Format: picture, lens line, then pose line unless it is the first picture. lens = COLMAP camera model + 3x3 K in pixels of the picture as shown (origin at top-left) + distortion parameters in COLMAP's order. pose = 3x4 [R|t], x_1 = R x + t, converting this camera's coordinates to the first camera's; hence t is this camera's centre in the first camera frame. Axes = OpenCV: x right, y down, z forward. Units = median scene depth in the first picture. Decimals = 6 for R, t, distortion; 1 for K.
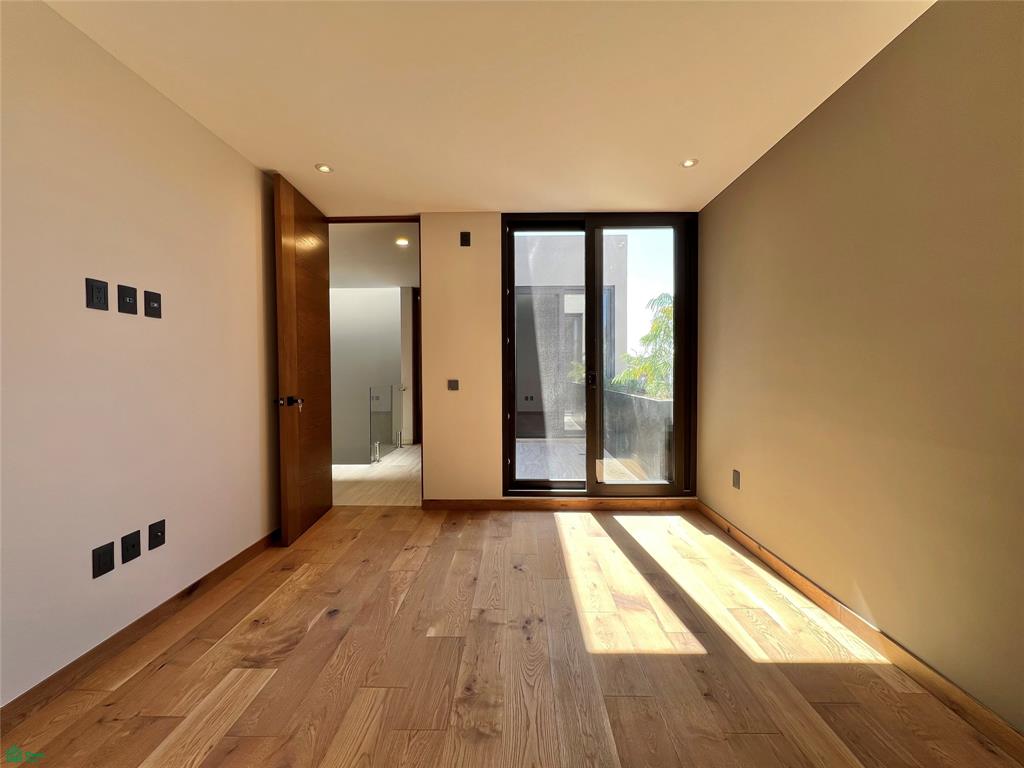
lens RADIAL K [[410.8, 0, 511.9], [0, 410.8, 380.6], [0, 0, 1]] dist [-0.001557, 0.000749]
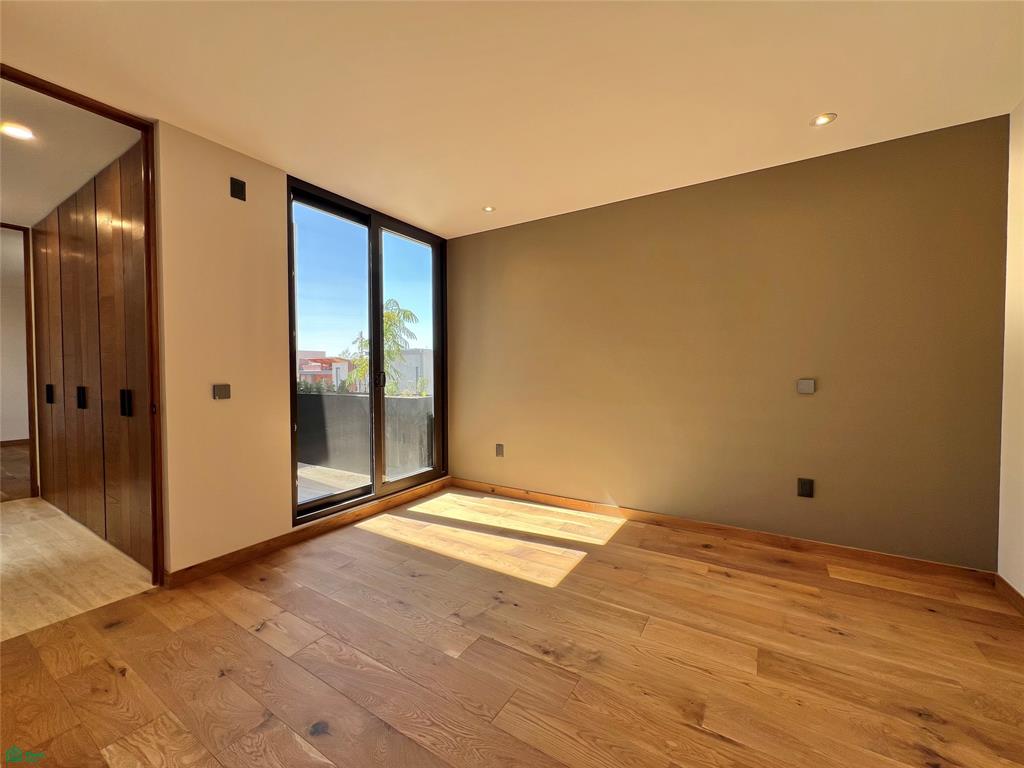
lens RADIAL K [[410.8, 0, 511.9], [0, 410.8, 380.6], [0, 0, 1]] dist [-0.001557, 0.000749]
pose [[0.514152, -0.021016, 0.857442, -0.536556], [0.022989, 0.999678, 0.010717, -0.004493], [-0.857391, 0.014202, 0.514469, 0.238094]]
